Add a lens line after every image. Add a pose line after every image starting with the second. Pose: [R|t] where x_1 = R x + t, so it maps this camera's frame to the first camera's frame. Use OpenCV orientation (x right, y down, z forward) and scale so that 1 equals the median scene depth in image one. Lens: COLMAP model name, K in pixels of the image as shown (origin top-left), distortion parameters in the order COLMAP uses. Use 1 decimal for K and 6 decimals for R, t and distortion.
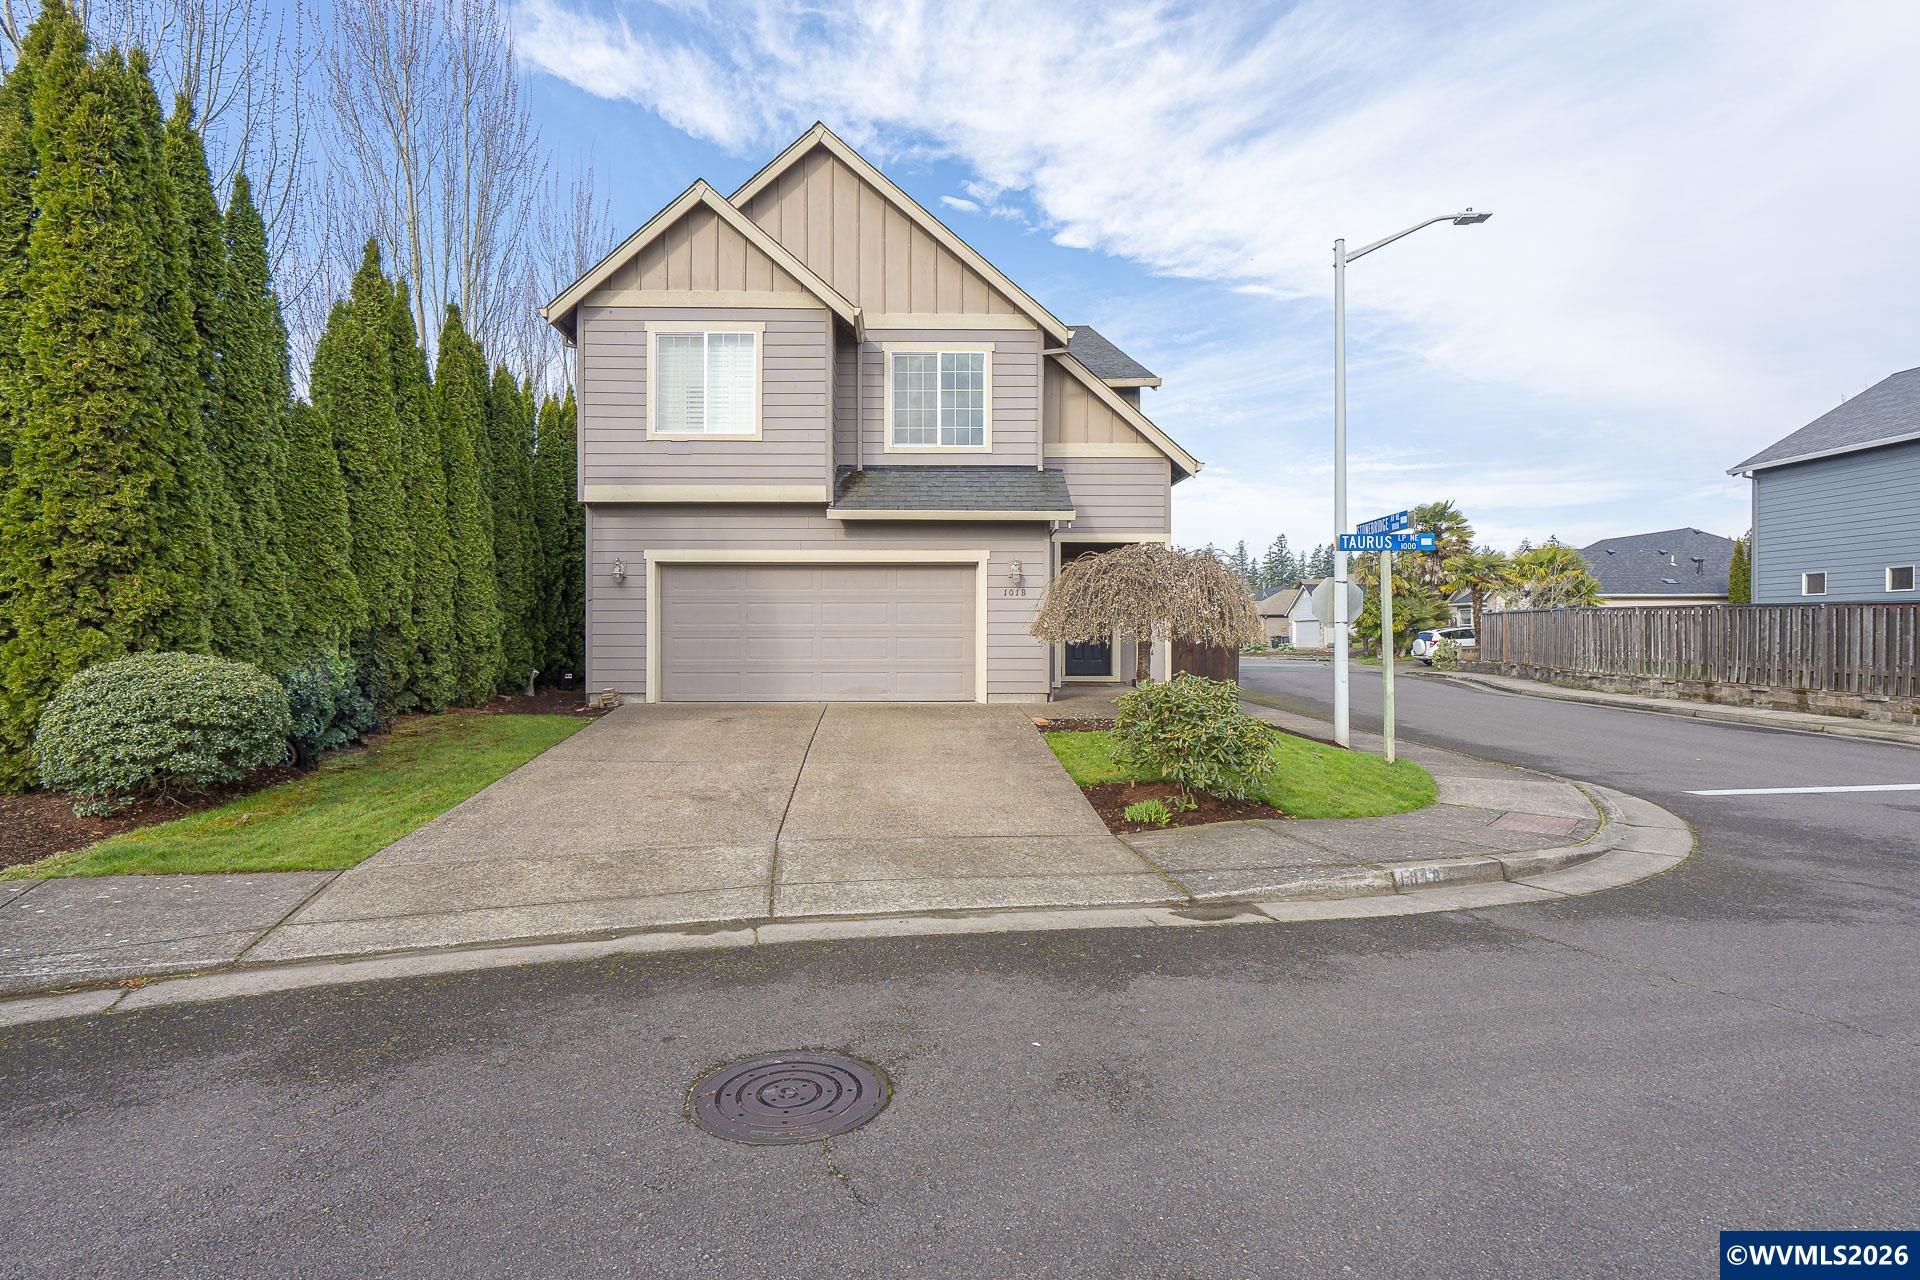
lens RADIAL K [[895.6, 0, 953.8], [0, 895.6, 641.2], [0, 0, 1]] dist [-0.006119, 0.002482]
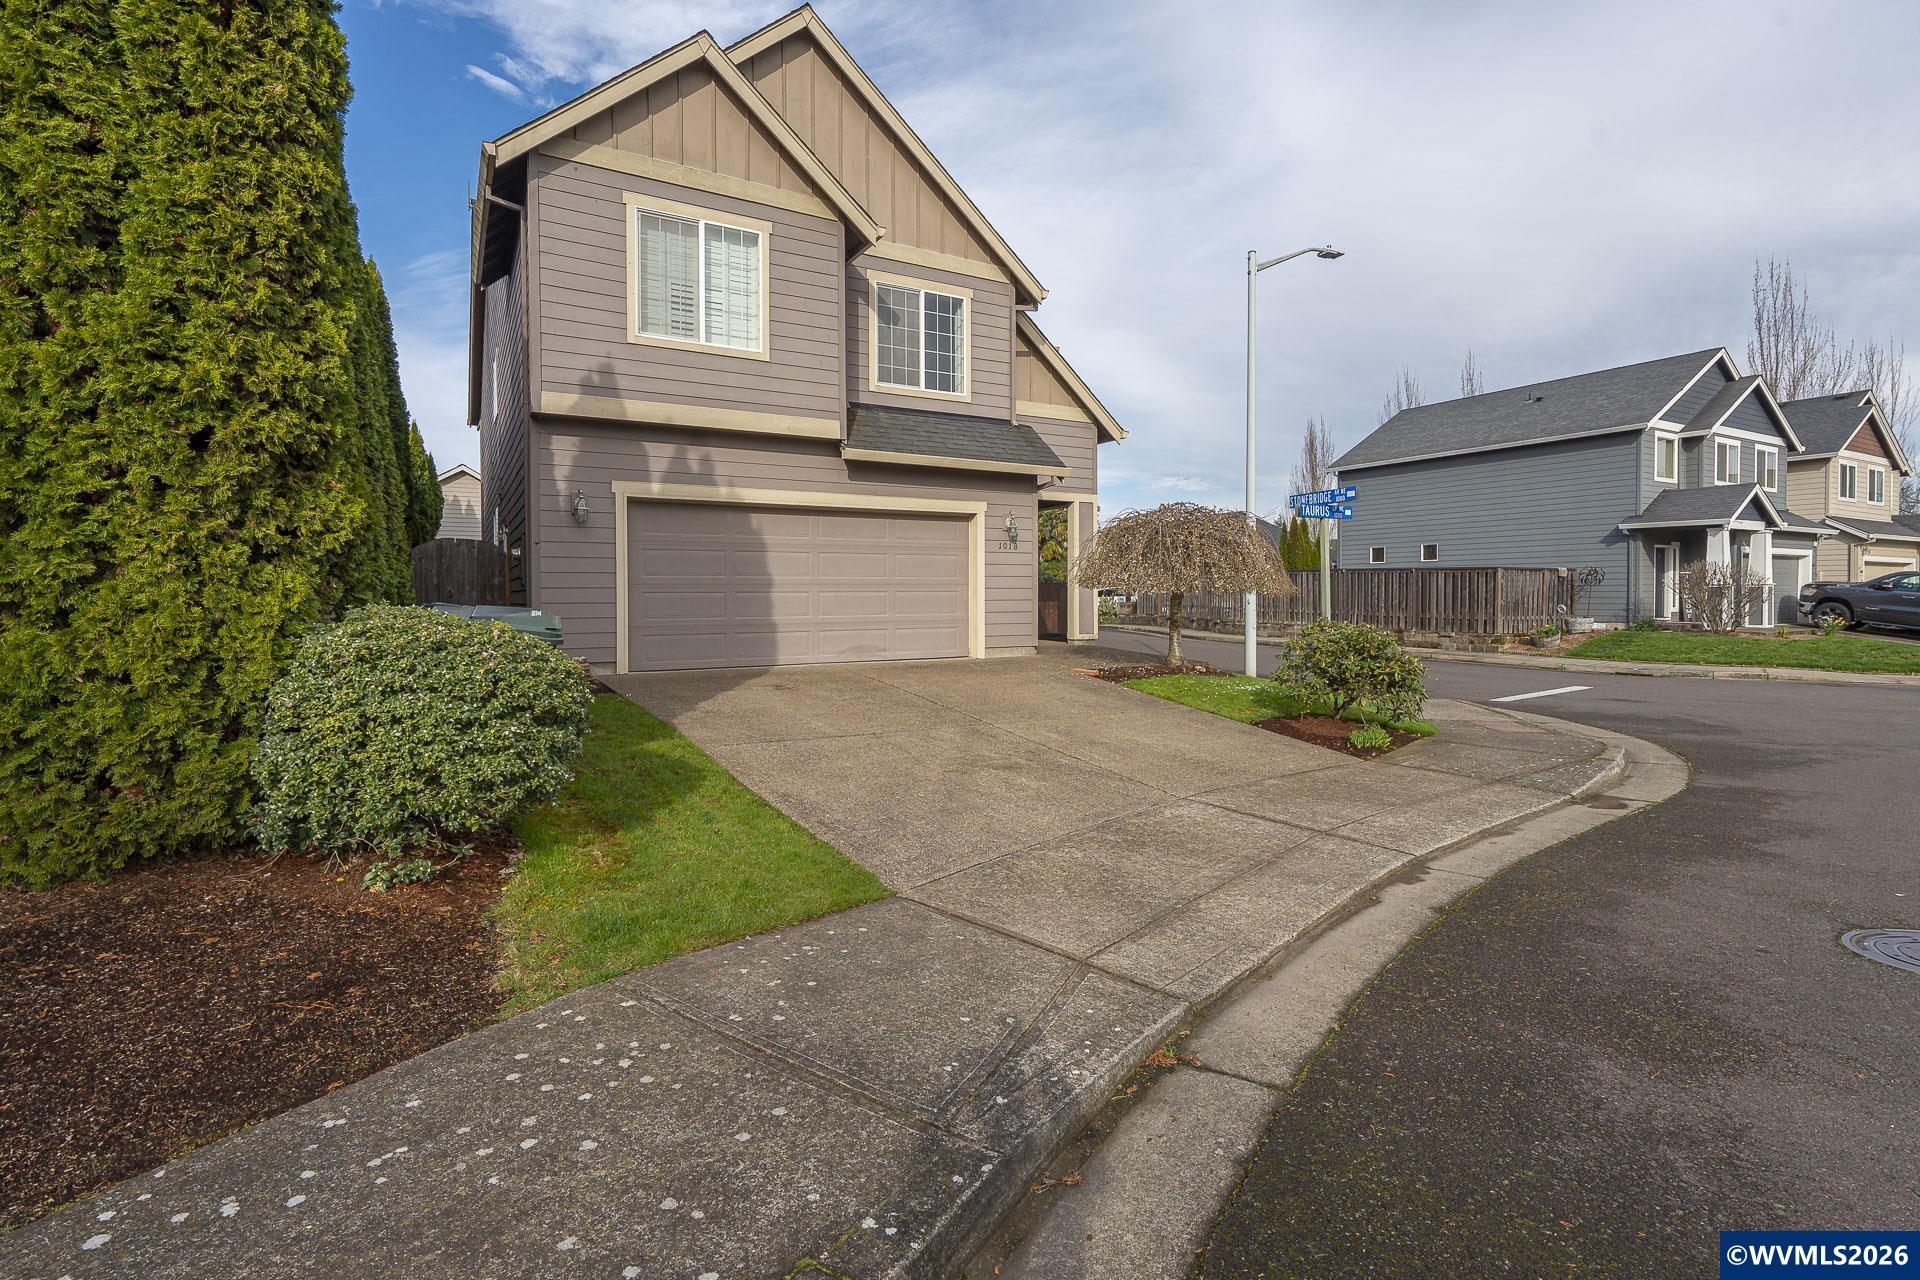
lens RADIAL K [[895.6, 0, 969.3], [0, 895.6, 617.1], [0, 0, 1]] dist [-0.006119, 0.002482]
pose [[0.868847, -0.015316, 0.494843, -0.473210], [0.007823, 0.999821, 0.017210, 0.007254], [-0.495018, -0.011082, 0.868812, 0.158574]]
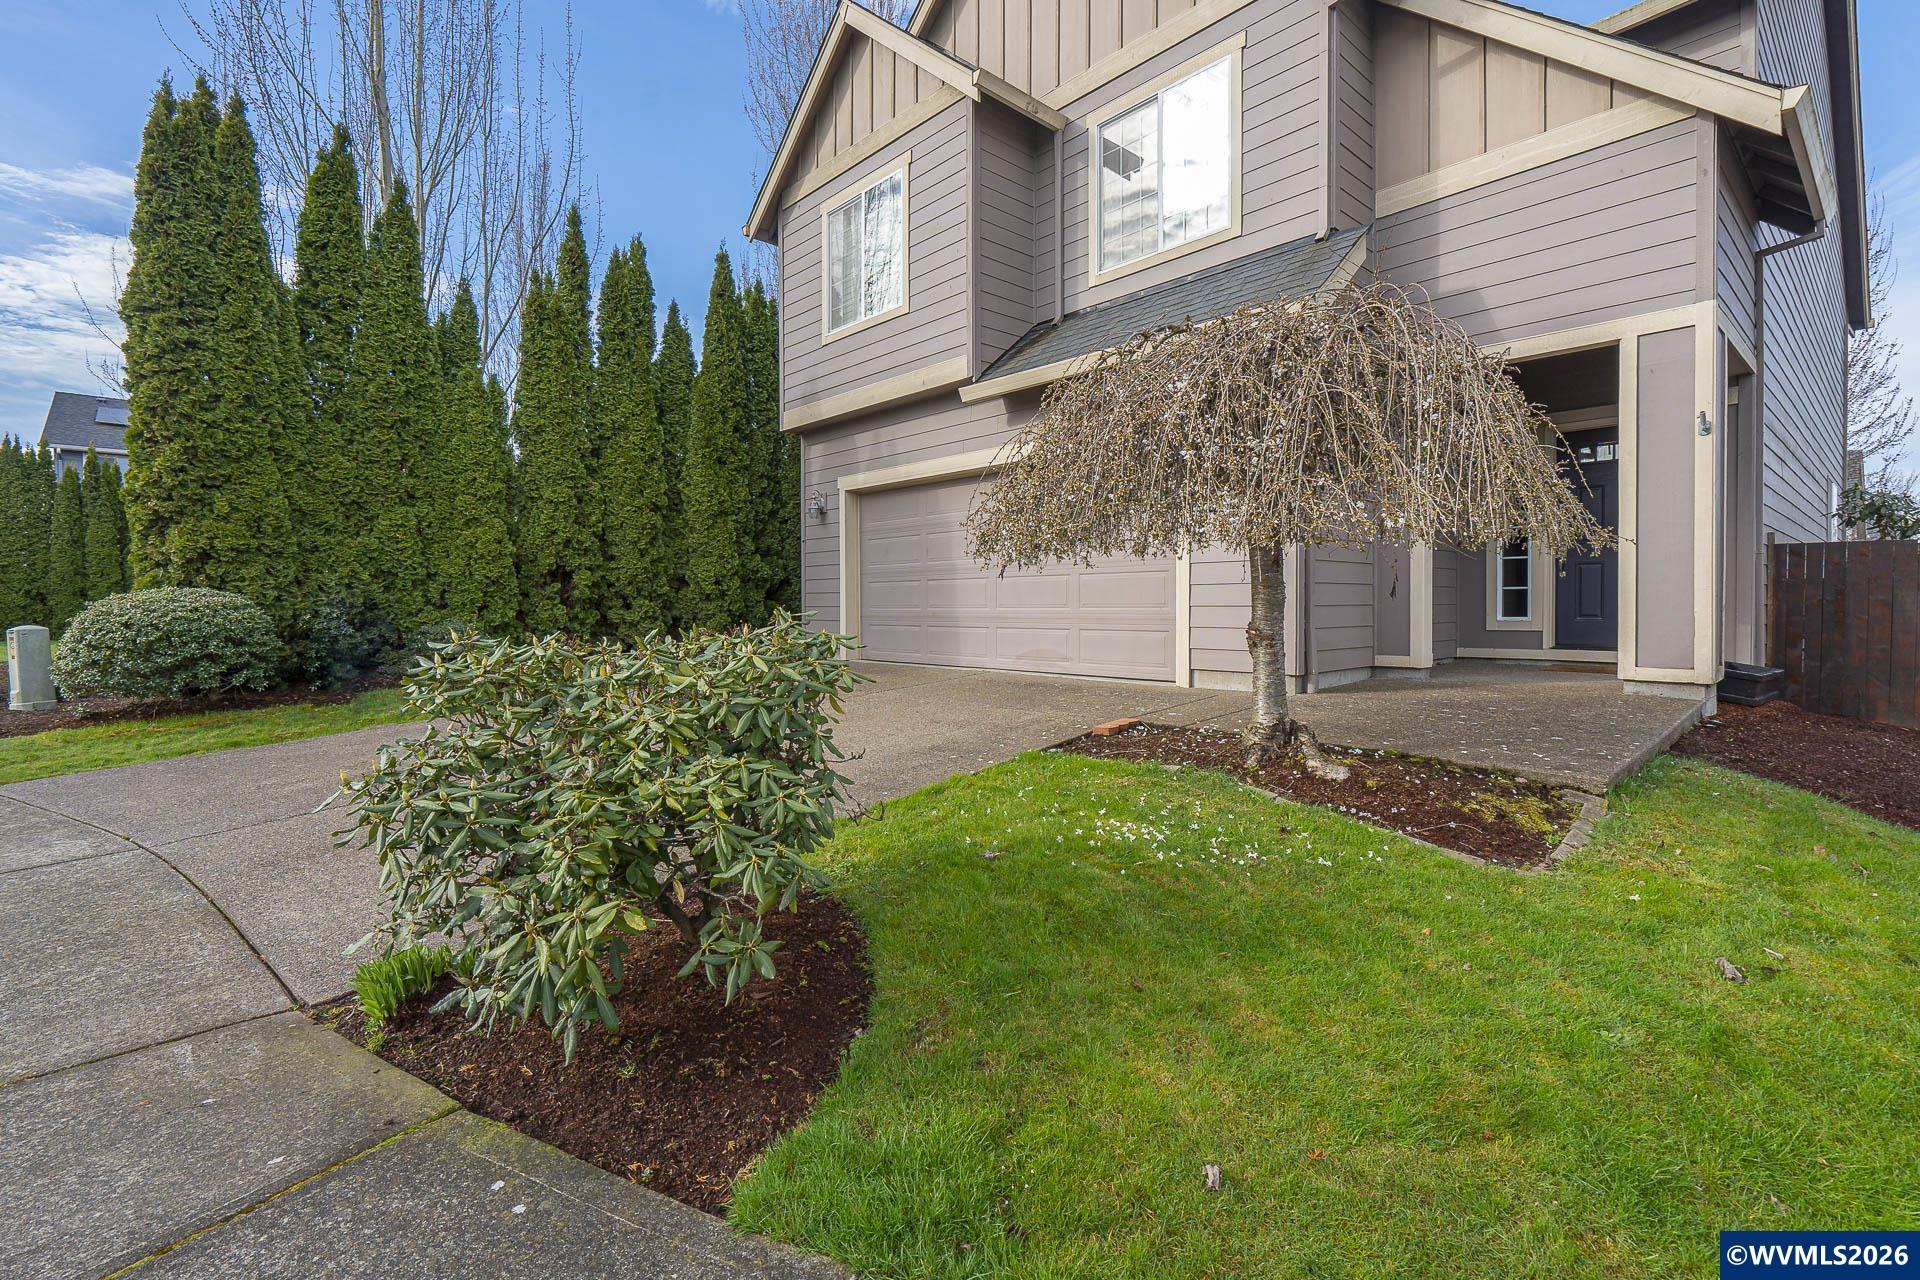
lens RADIAL K [[895.6, 0, 937.1], [0, 895.6, 606.4], [0, 0, 1]] dist [-0.006119, 0.002482]
pose [[0.648631, -0.001557, -0.761101, 0.361182], [-0.000723, 0.999996, -0.002662, 0.021243], [0.761103, 0.002277, 0.648628, 0.535800]]
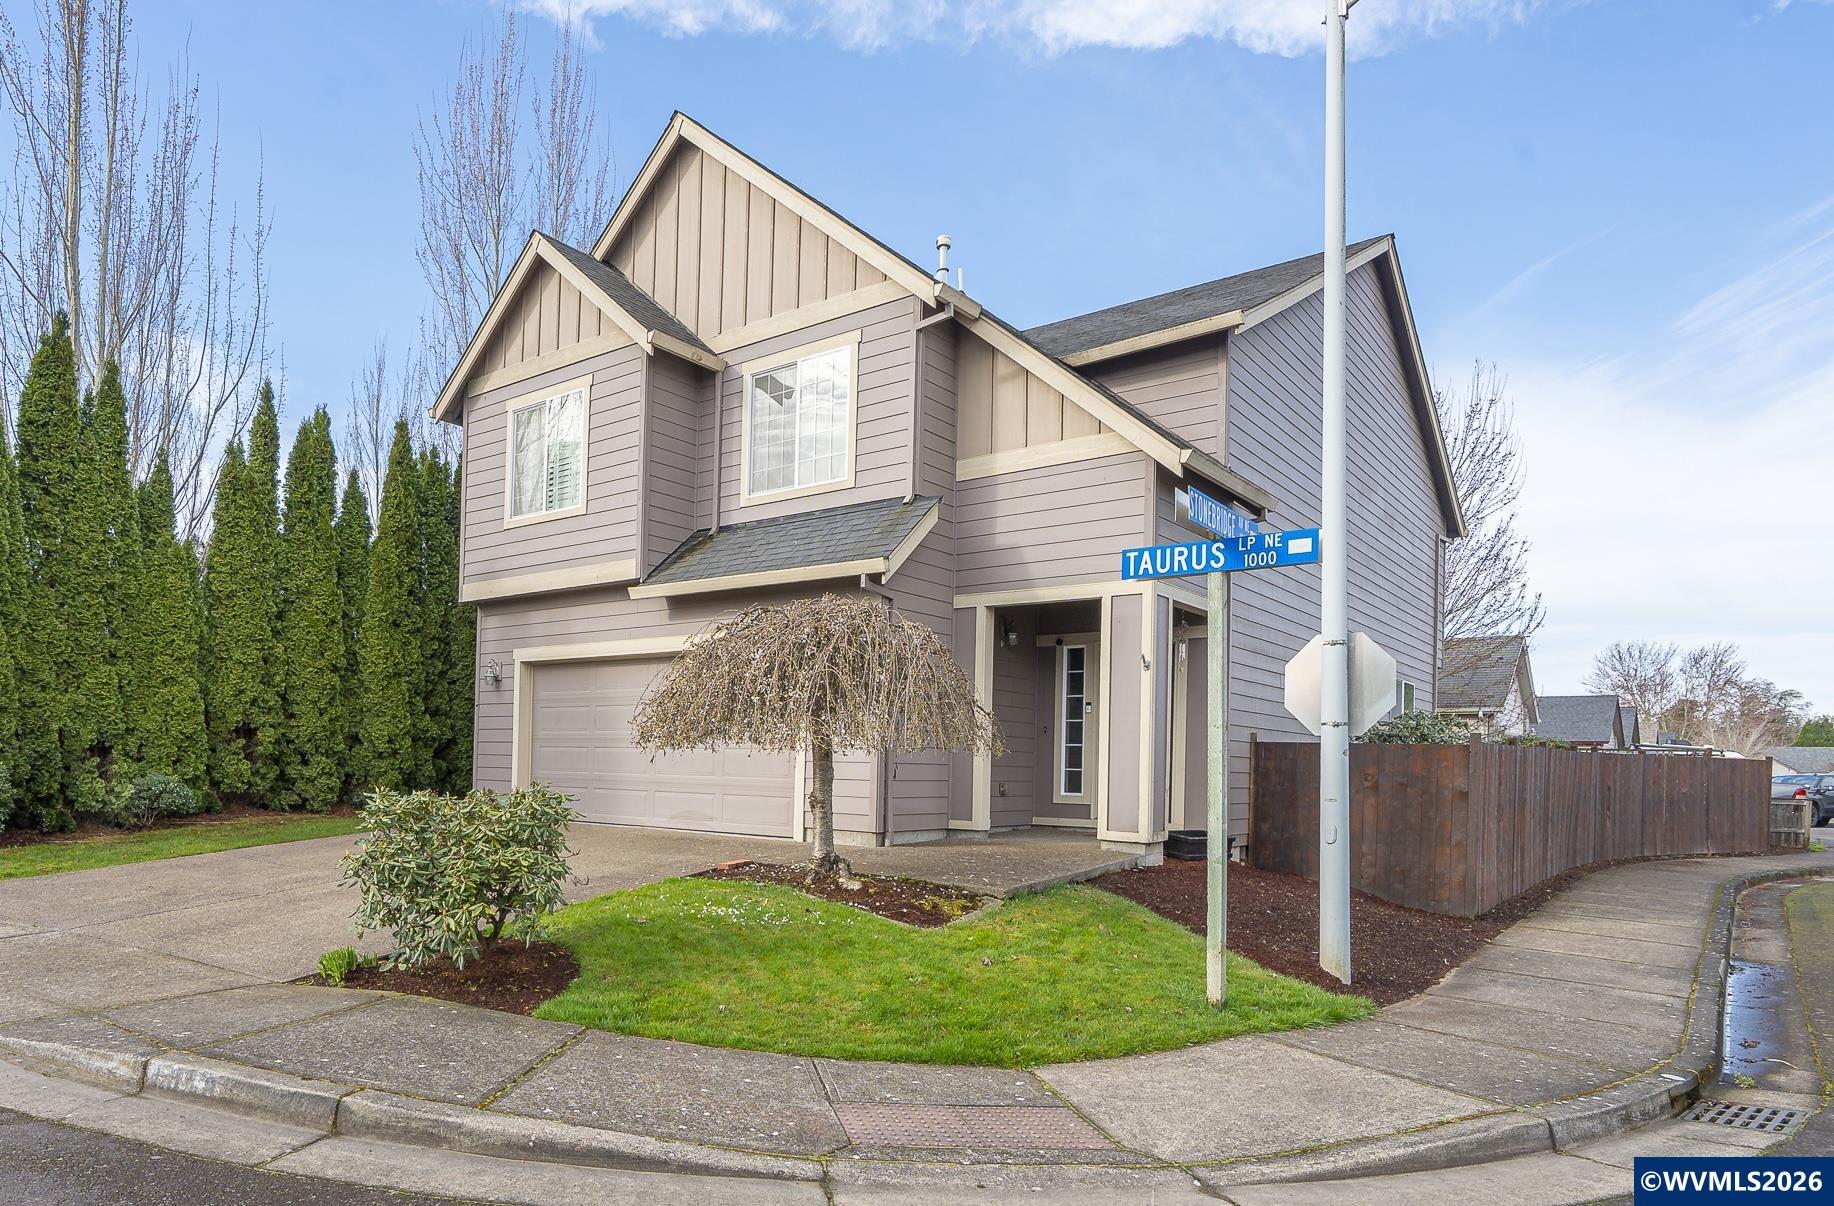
lens RADIAL K [[1158.0, 0, 715.9], [0, 1158.0, 736.6], [0, 0, 1]] dist [0.000514, 0.004160]
pose [[0.727393, 0.001191, -0.686220, 0.622628], [-0.026948, 0.999277, -0.026830, 0.012863], [0.685692, 0.038009, 0.726899, 0.294666]]
